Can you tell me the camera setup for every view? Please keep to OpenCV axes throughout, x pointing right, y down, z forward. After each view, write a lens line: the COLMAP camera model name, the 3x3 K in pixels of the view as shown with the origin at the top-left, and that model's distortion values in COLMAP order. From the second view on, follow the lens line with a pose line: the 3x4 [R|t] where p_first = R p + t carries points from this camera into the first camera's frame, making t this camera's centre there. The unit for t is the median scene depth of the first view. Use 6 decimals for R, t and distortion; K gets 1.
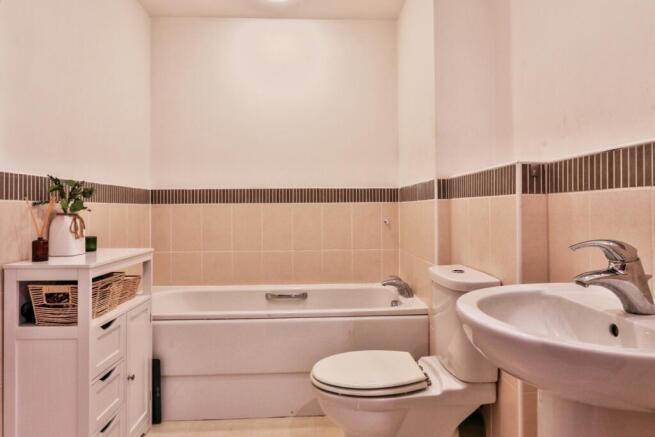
lens RADIAL K [[407.3, 0, 323.2], [0, 407.3, 214.7], [0, 0, 1]] dist [-0.010655, 0.000483]
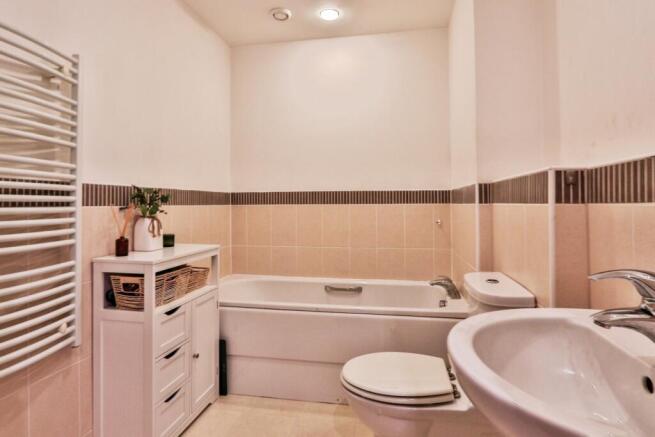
lens RADIAL K [[355.8, 0, 322.0], [0, 355.8, 206.9], [0, 0, 1]] dist [-0.013261, -0.003191]
pose [[0.973233, 0.003143, -0.229797, 0.111043], [-0.004281, 0.999981, -0.004450, -0.025633], [0.229779, 0.005315, 0.973228, 0.081204]]
